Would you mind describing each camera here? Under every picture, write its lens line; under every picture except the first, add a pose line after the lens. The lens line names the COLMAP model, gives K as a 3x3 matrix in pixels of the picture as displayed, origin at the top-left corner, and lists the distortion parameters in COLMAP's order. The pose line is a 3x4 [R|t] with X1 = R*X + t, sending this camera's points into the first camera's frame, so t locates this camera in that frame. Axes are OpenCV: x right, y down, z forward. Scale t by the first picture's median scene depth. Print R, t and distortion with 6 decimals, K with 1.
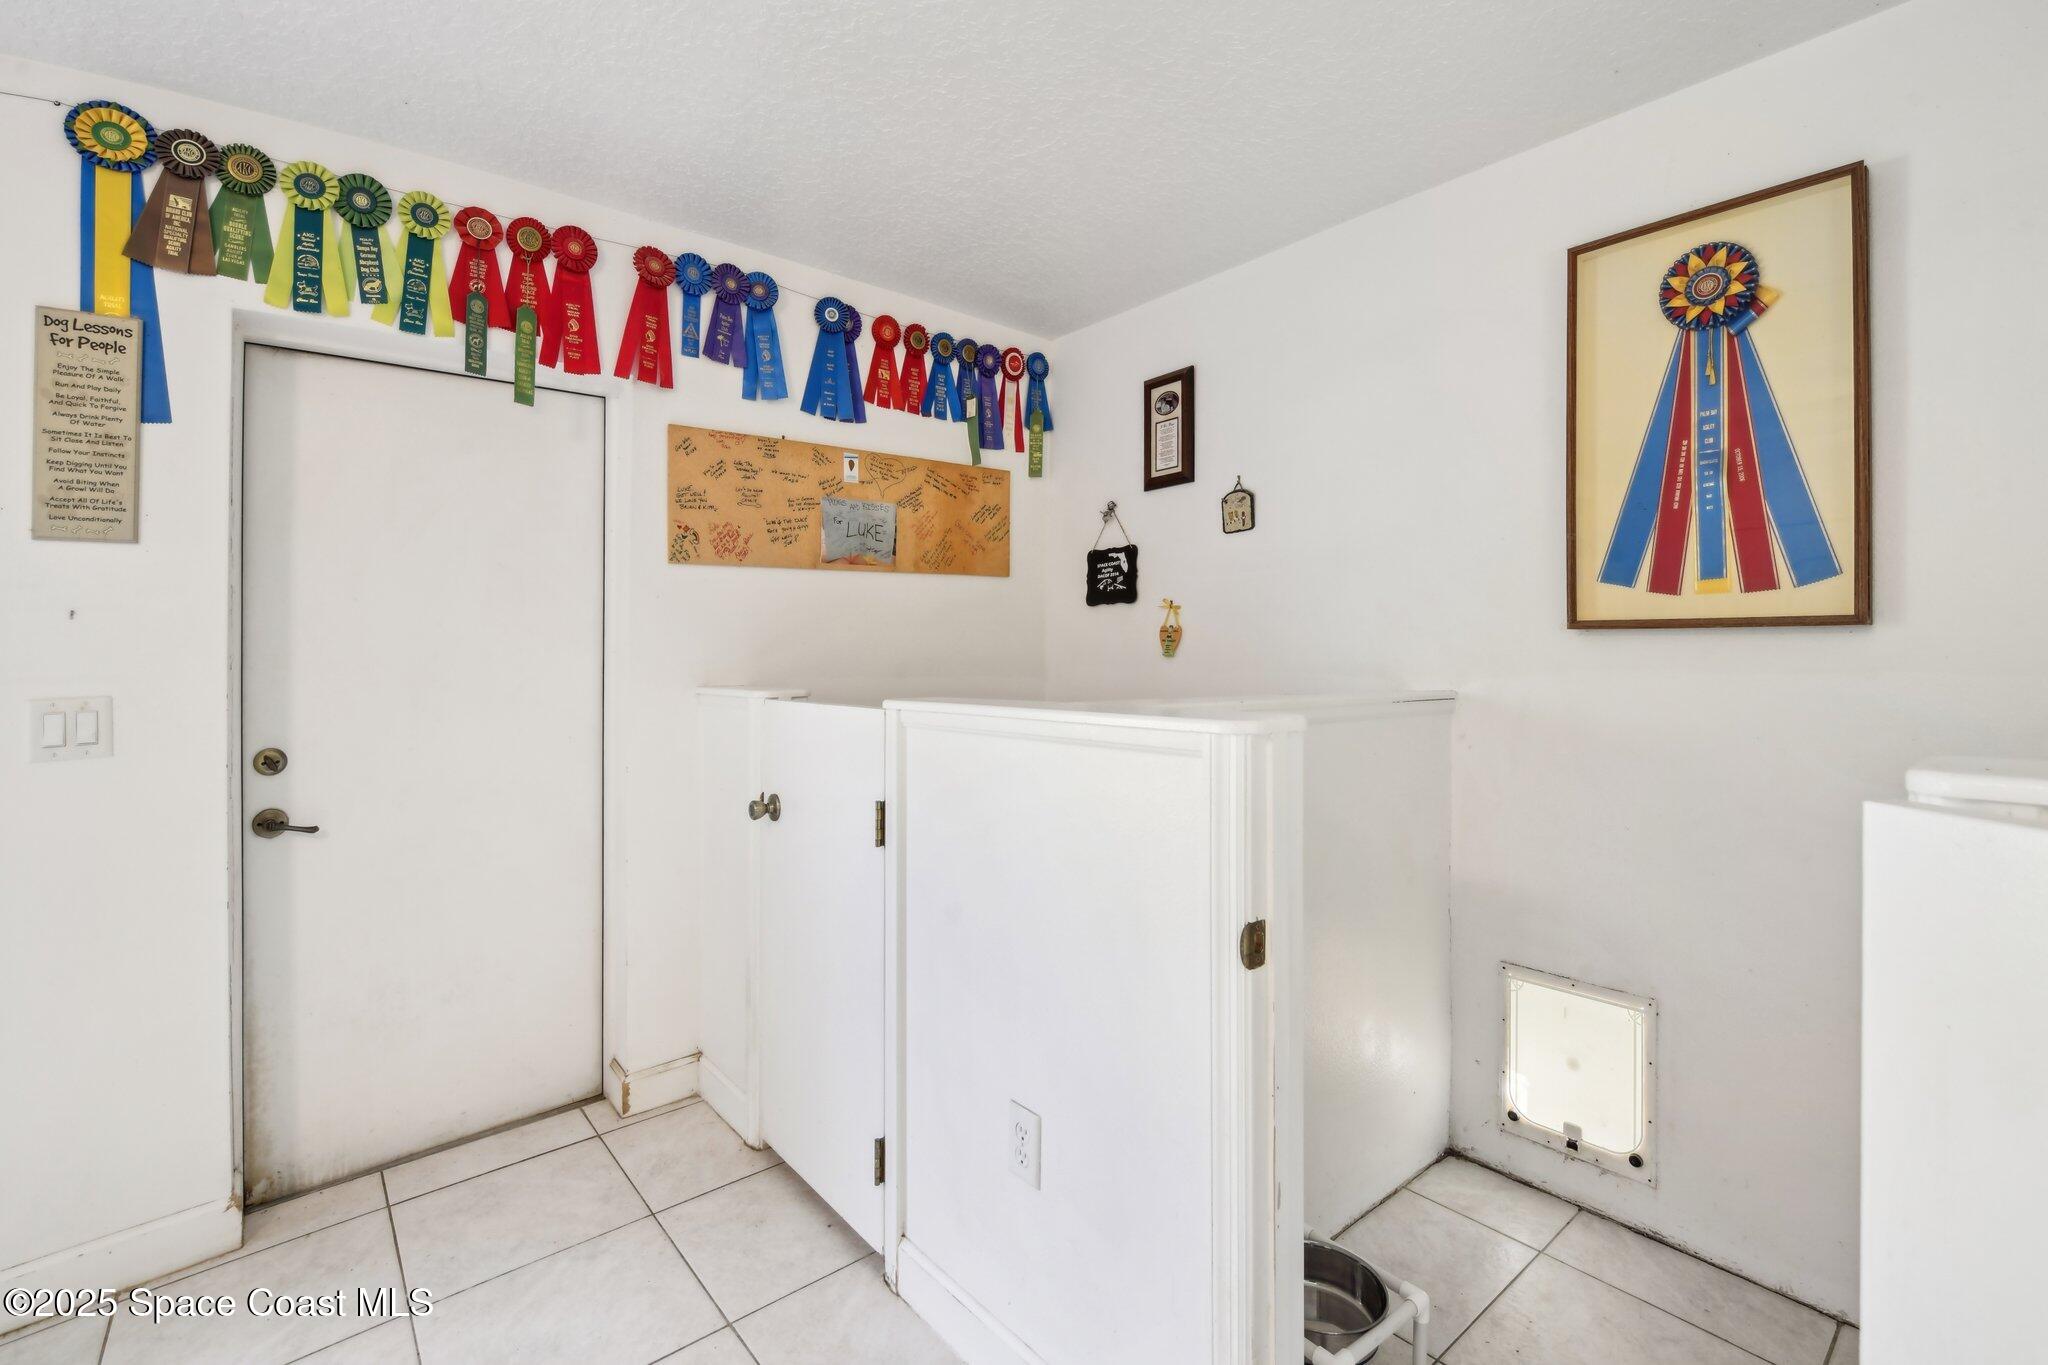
lens RADIAL K [[884.4, 0, 1124.2], [0, 884.4, 657.0], [0, 0, 1]] dist [0.024318, -0.028862]
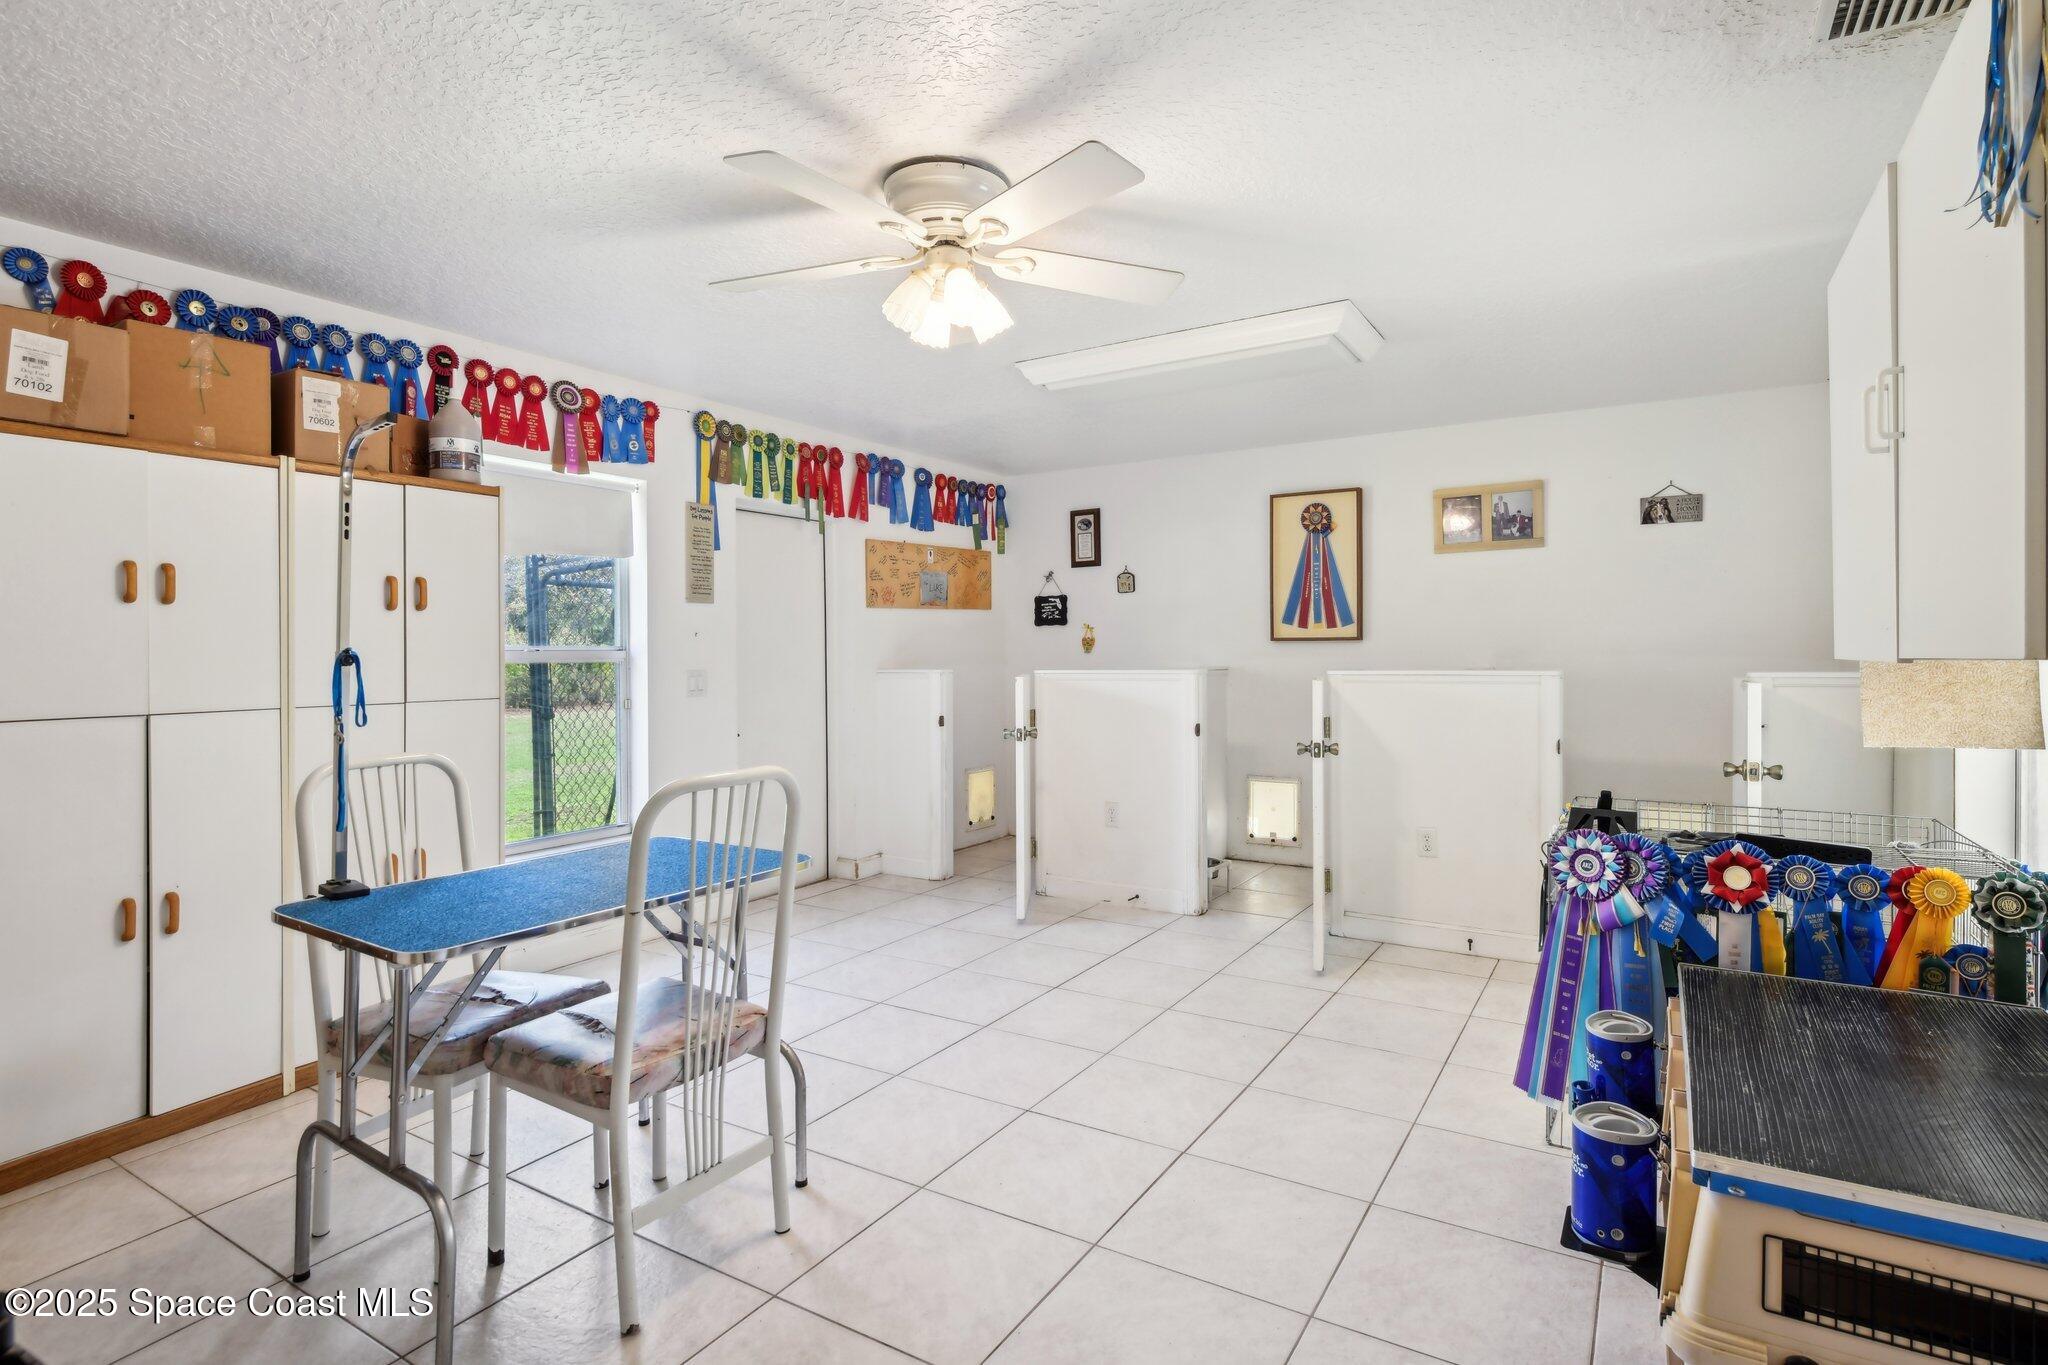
lens RADIAL K [[1024.7, 0, 1079.4], [0, 1024.7, 663.8], [0, 0, 1]] dist [-0.005100, -0.000675]
pose [[0.956548, -0.008258, 0.291456, -0.680037], [0.006311, 0.999951, 0.007622, 0.006741], [-0.291505, -0.005452, 0.956554, -1.273840]]
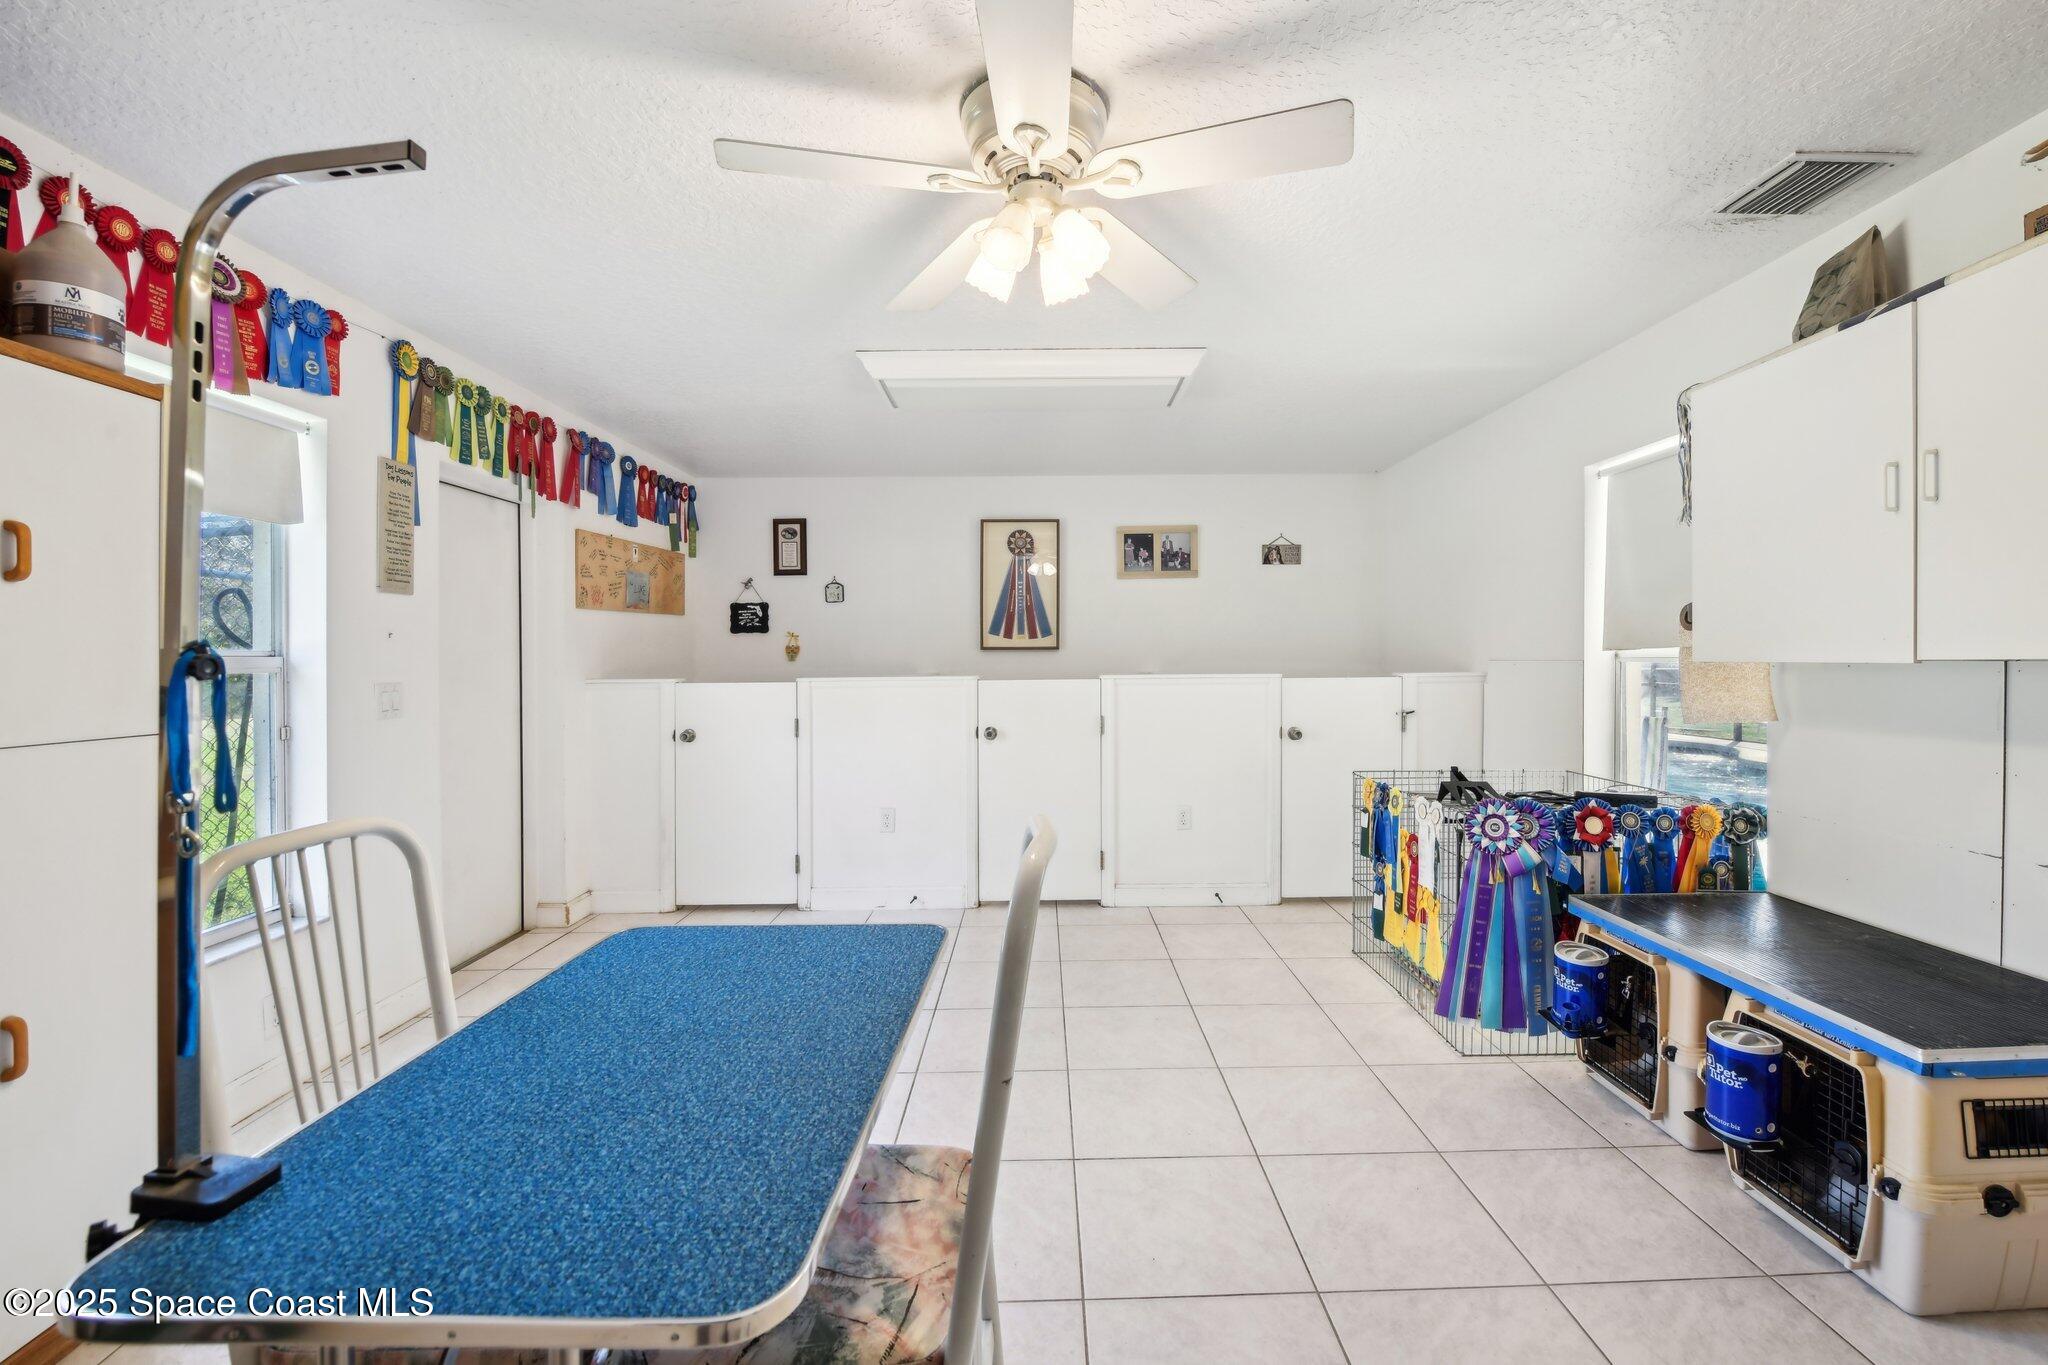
lens RADIAL K [[831.9, 0, 1041.9], [0, 831.9, 661.4], [0, 0, 1]] dist [-0.013780, -0.001157]
pose [[0.661184, -0.005549, 0.750203, -1.051654], [0.008526, 0.999964, -0.000118, 0.006140], [-0.750175, 0.006475, 0.661207, -0.706979]]
